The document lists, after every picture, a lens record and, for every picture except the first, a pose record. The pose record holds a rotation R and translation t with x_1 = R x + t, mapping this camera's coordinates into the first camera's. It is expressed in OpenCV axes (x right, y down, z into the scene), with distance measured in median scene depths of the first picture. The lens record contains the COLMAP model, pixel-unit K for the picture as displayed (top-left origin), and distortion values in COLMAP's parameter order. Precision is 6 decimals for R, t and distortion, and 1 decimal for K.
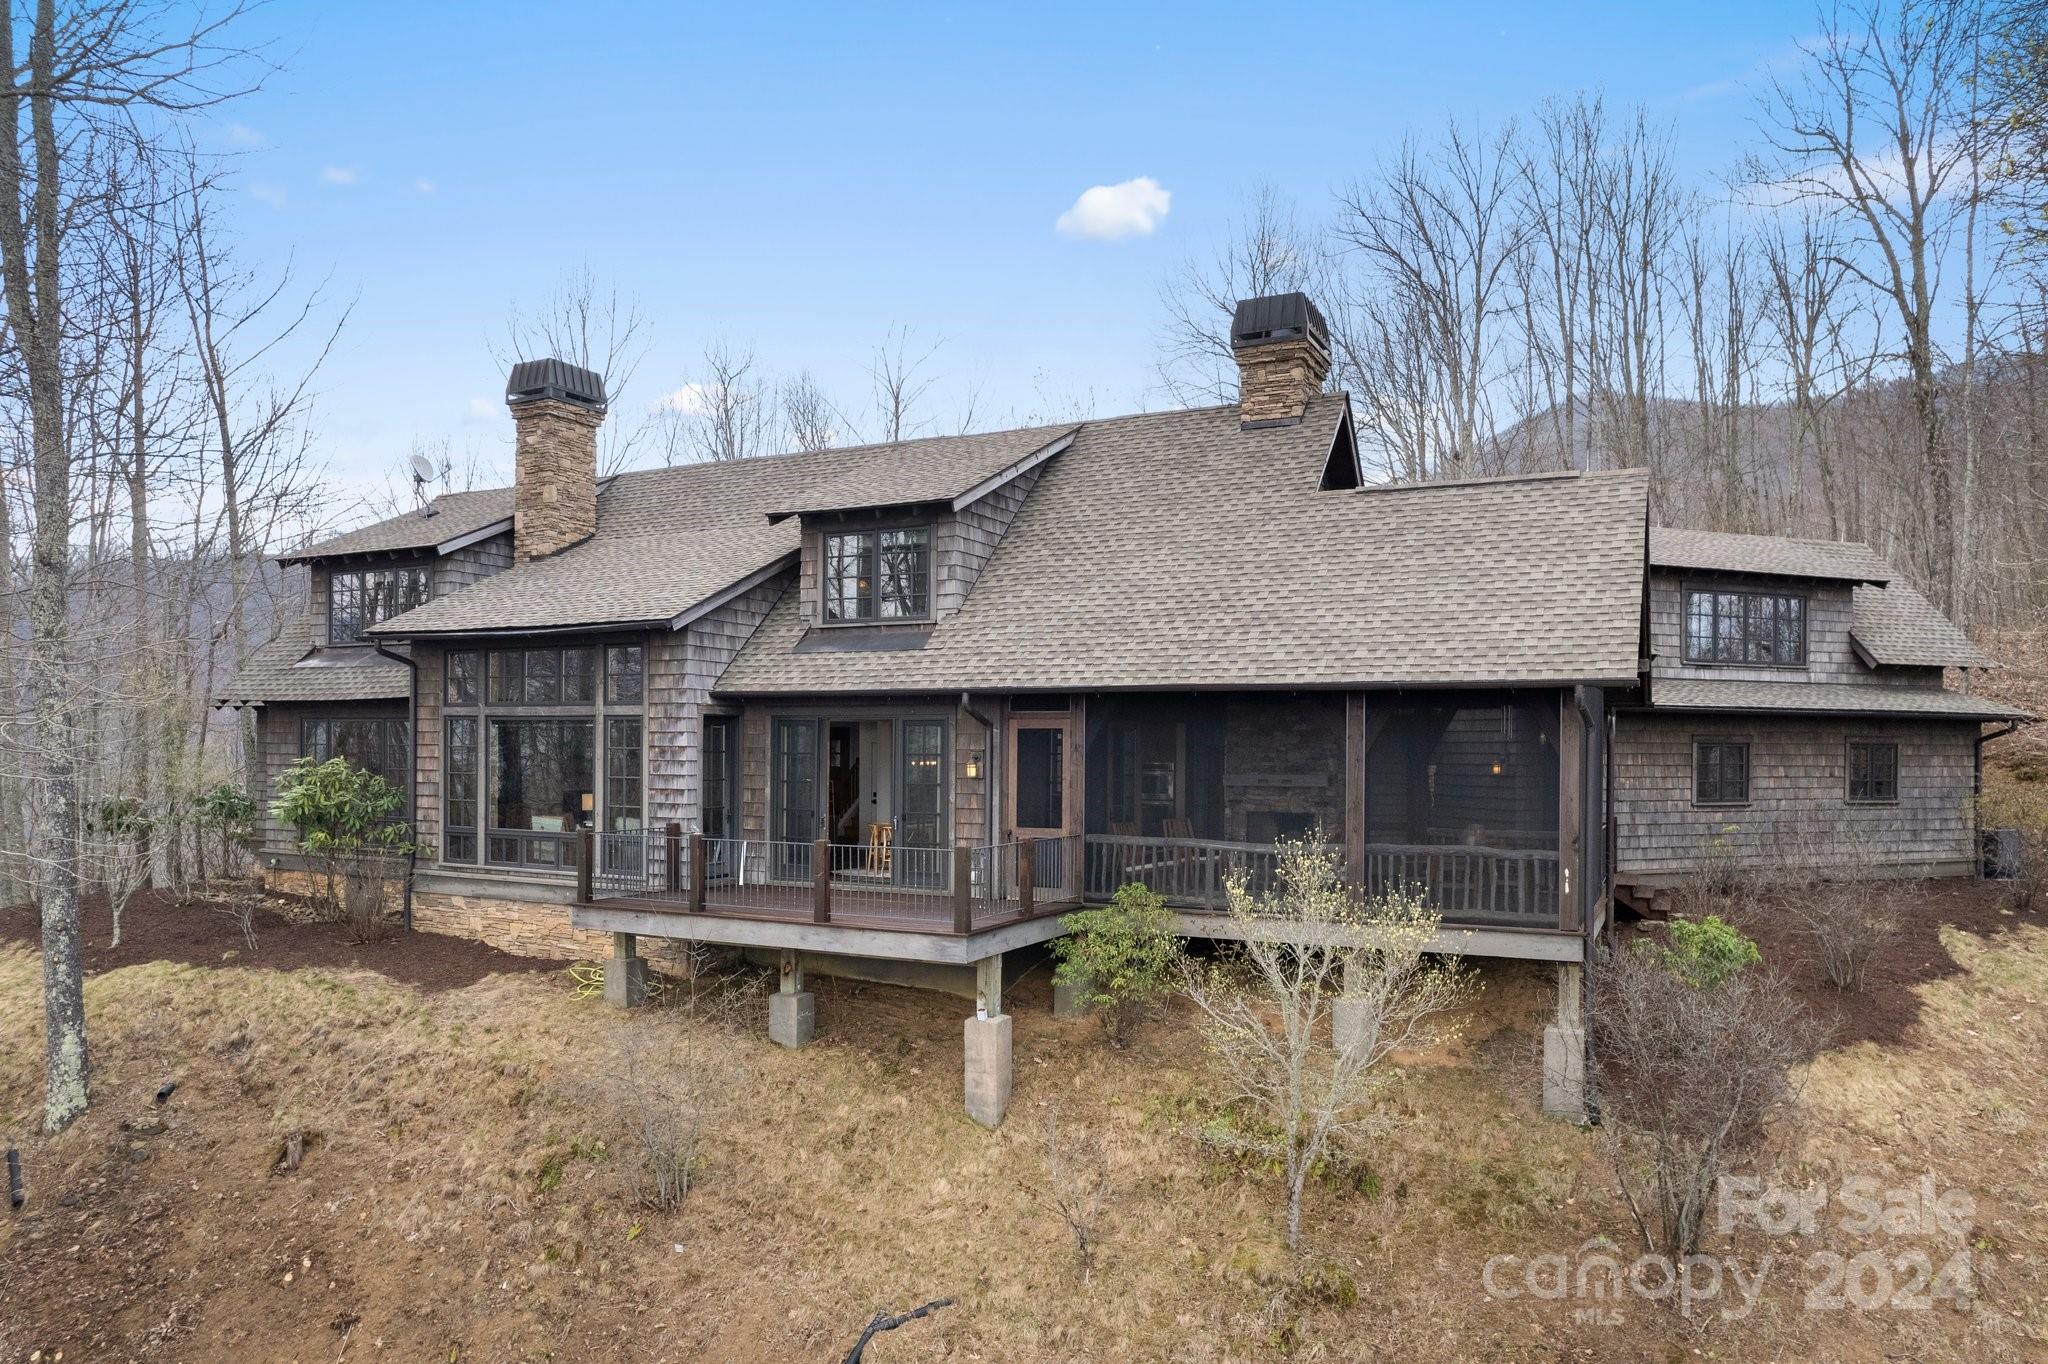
lens RADIAL K [[1317.4, 0, 1024.0], [0, 1317.4, 682.0], [0, 0, 1]] dist [-0.039865, 0.000276]
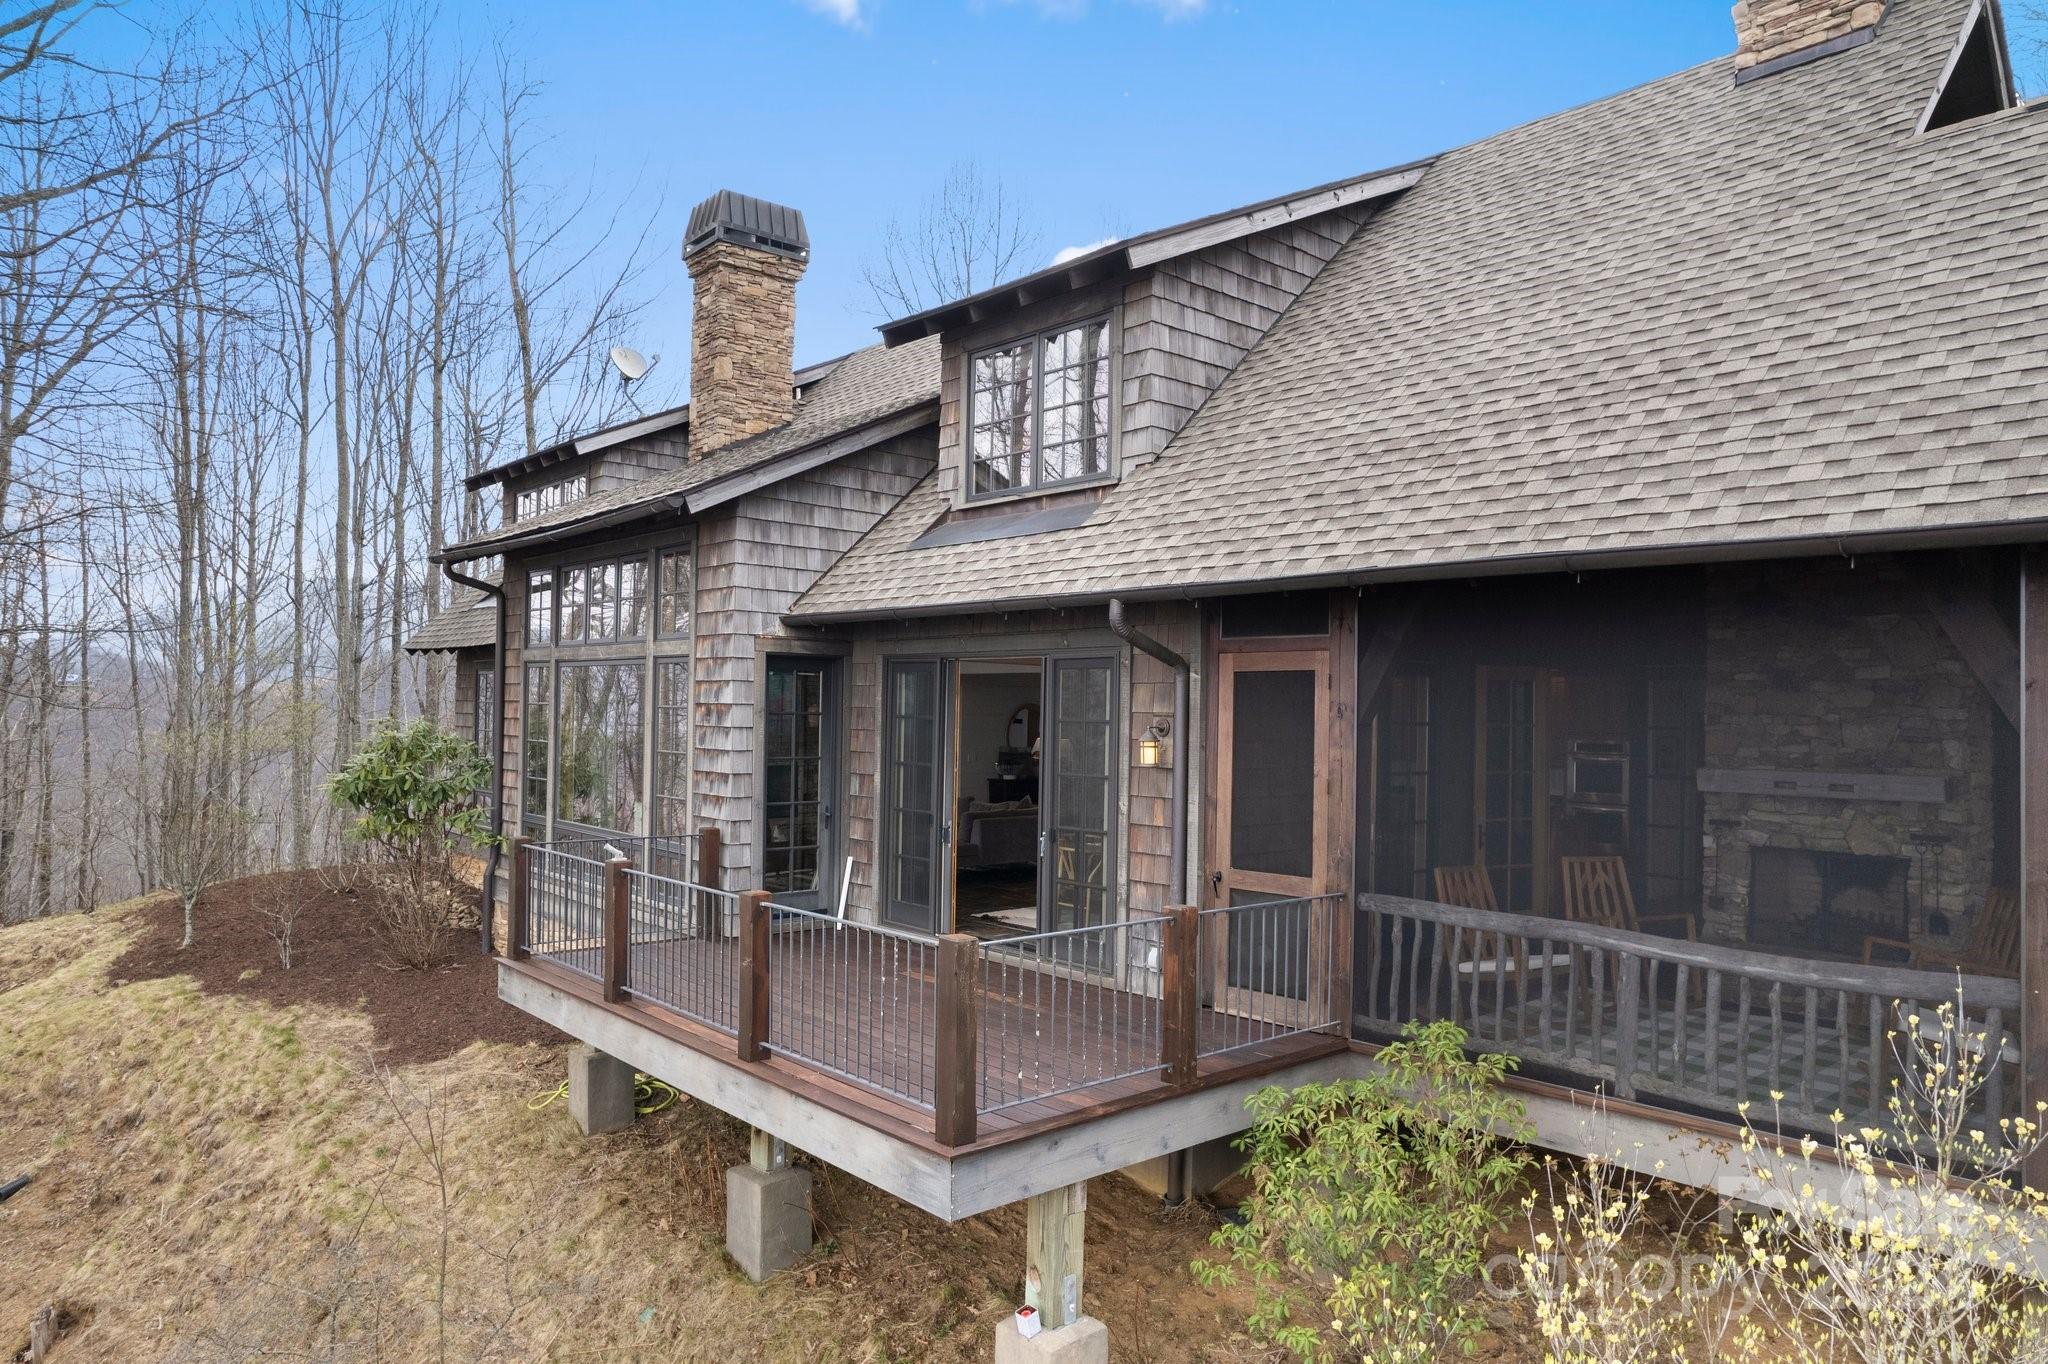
lens RADIAL K [[1299.9, 0, 1070.8], [0, 1299.9, 656.9], [0, 0, 1]] dist [-0.083026, 0.089419]
pose [[0.936797, -0.005992, -0.349822, 0.104039], [0.007267, 0.999971, 0.002331, 0.026641], [0.349797, -0.004726, 0.936813, 0.488199]]
